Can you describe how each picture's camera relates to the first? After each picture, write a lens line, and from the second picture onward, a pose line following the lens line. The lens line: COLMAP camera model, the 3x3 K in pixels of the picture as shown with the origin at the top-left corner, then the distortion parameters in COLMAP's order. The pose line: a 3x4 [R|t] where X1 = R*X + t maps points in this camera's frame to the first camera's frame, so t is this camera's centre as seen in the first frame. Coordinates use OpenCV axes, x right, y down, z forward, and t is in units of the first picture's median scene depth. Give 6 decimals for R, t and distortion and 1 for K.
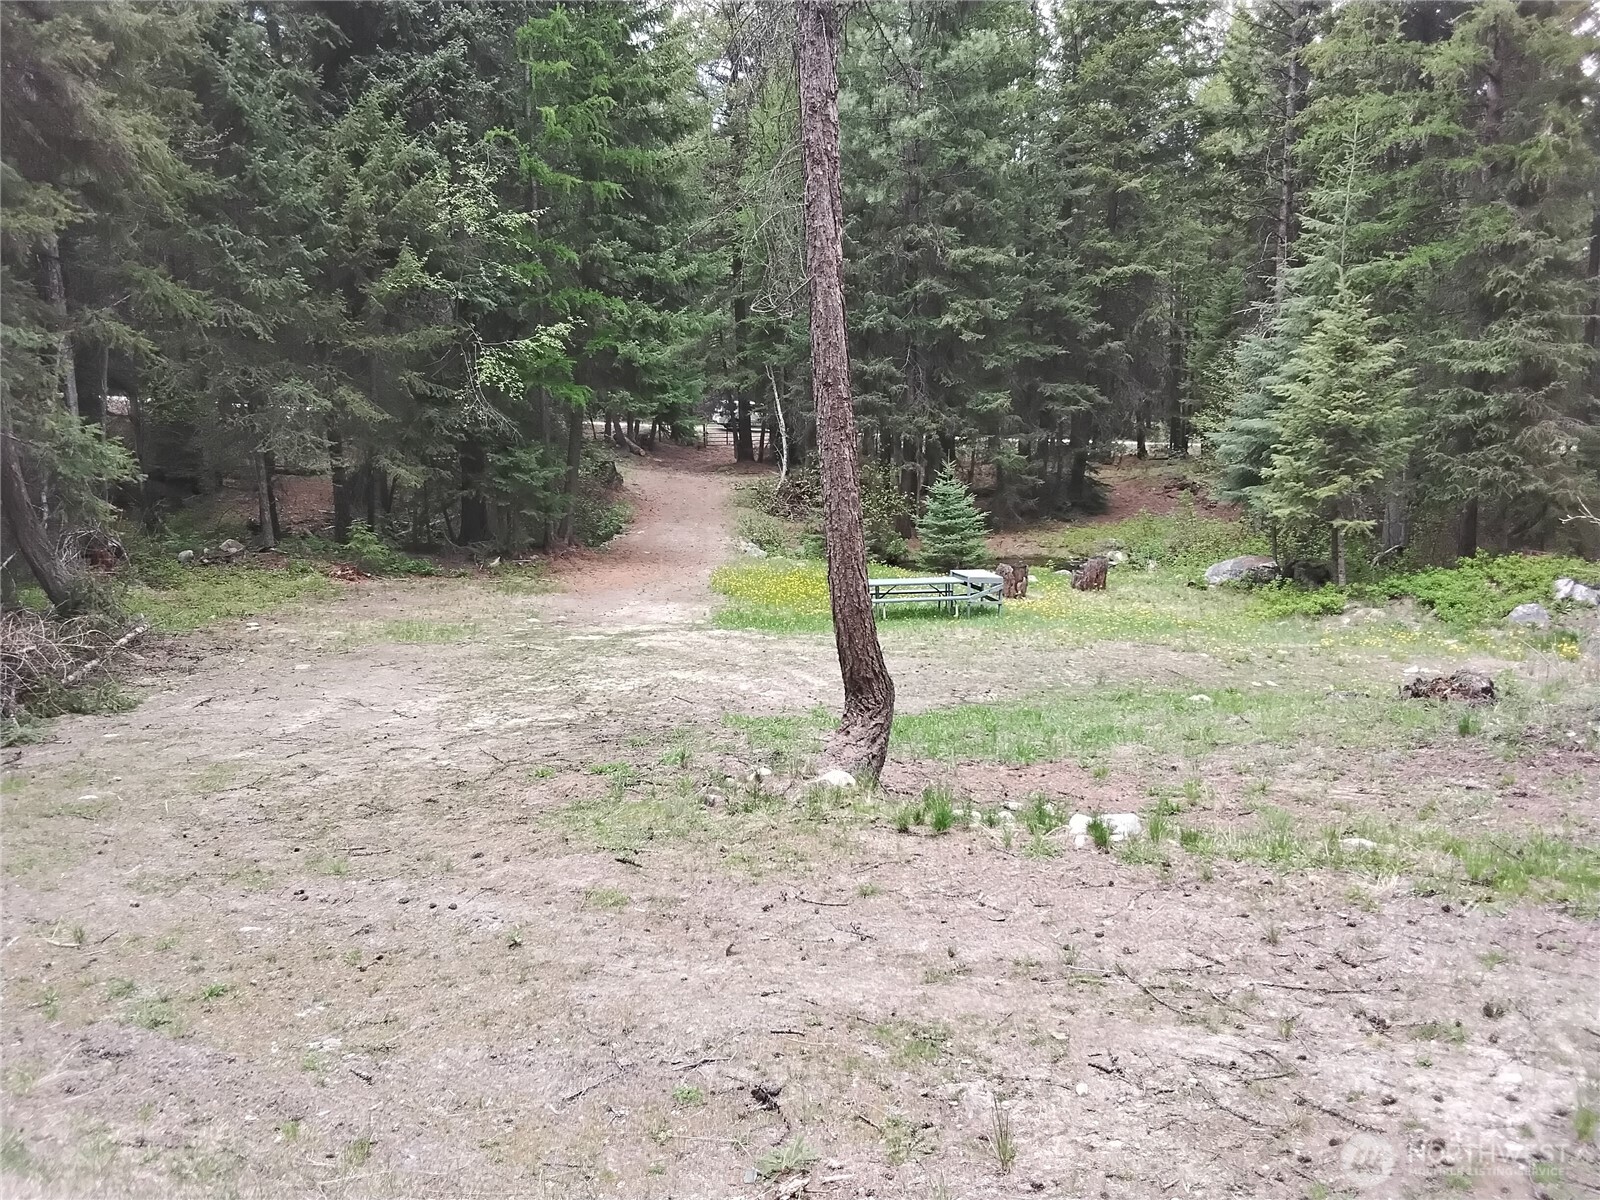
lens RADIAL K [[1215.6, 0, 797.6], [0, 1215.6, 566.6], [0, 0, 1]] dist [0.128795, -0.190892]
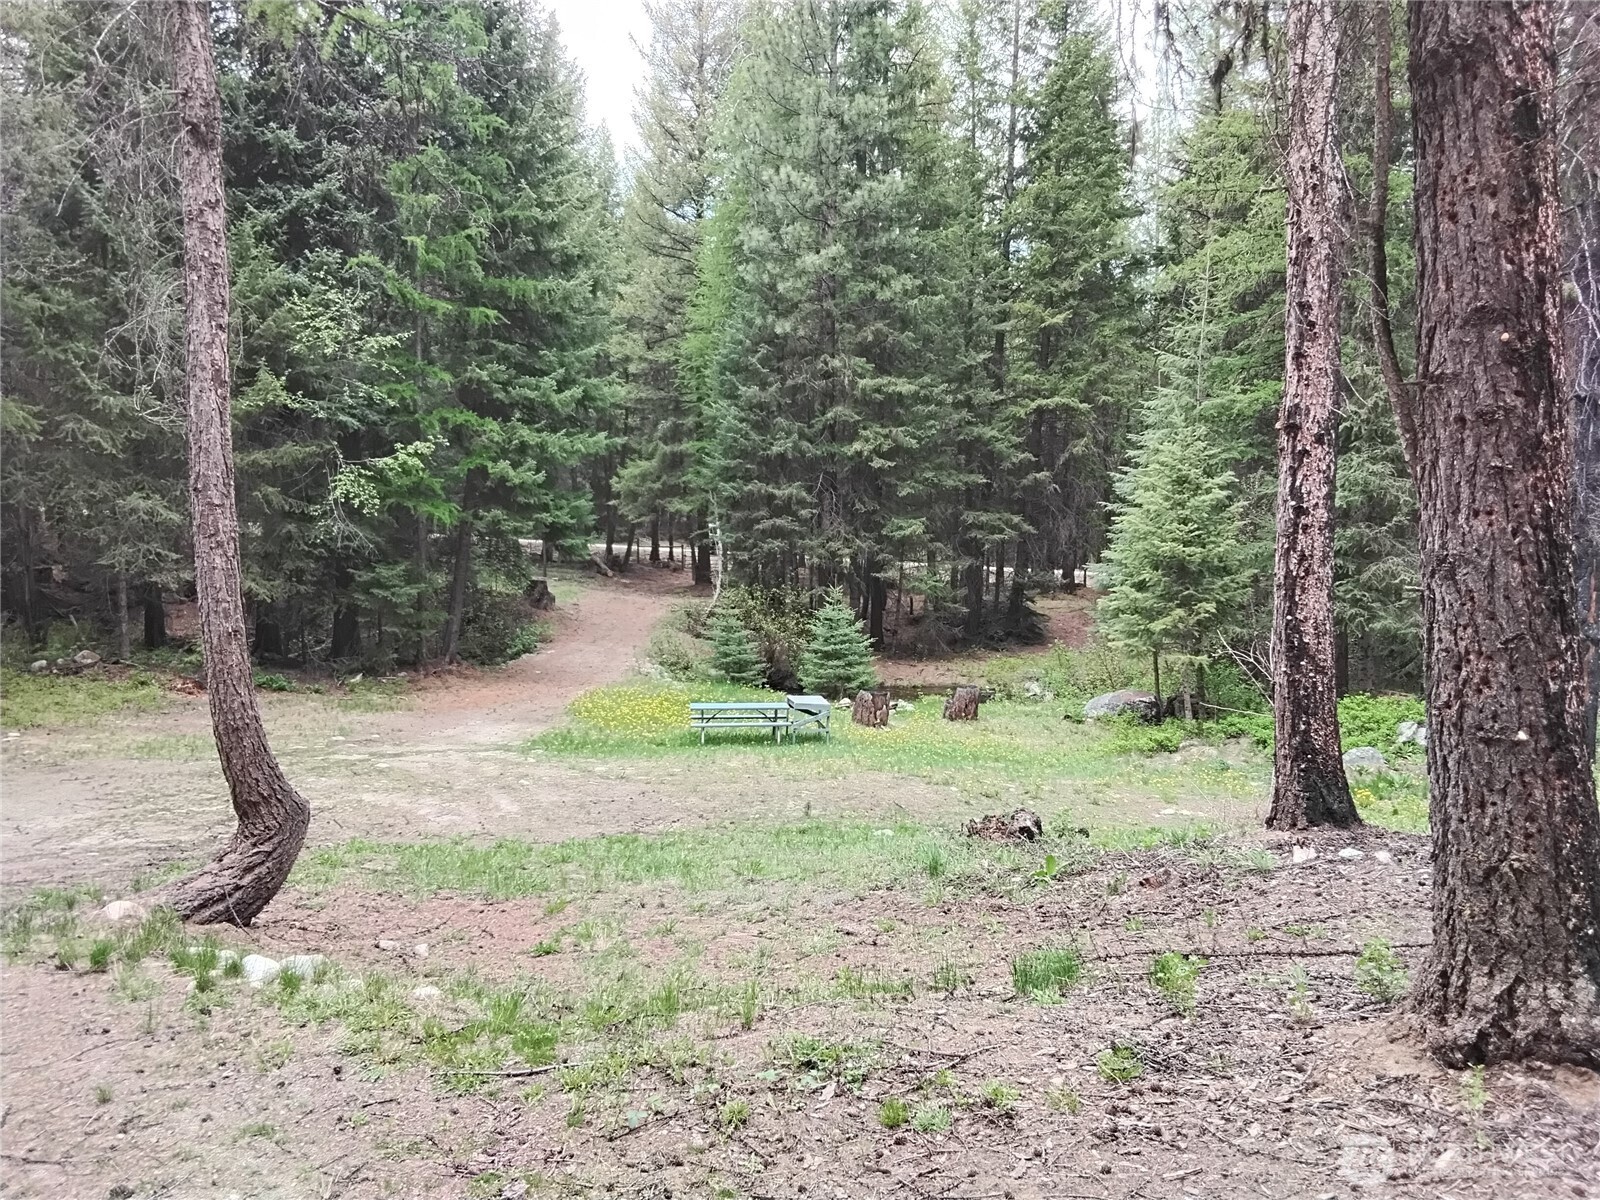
lens RADIAL K [[1215.6, 0, 797.6], [0, 1215.6, 566.6], [0, 0, 1]] dist [0.128795, -0.190892]
pose [[0.998910, 0.019126, -0.042584, 0.147348], [-0.023400, 0.994484, -0.102247, -0.000150], [0.040394, 0.103132, 0.993847, 0.015027]]
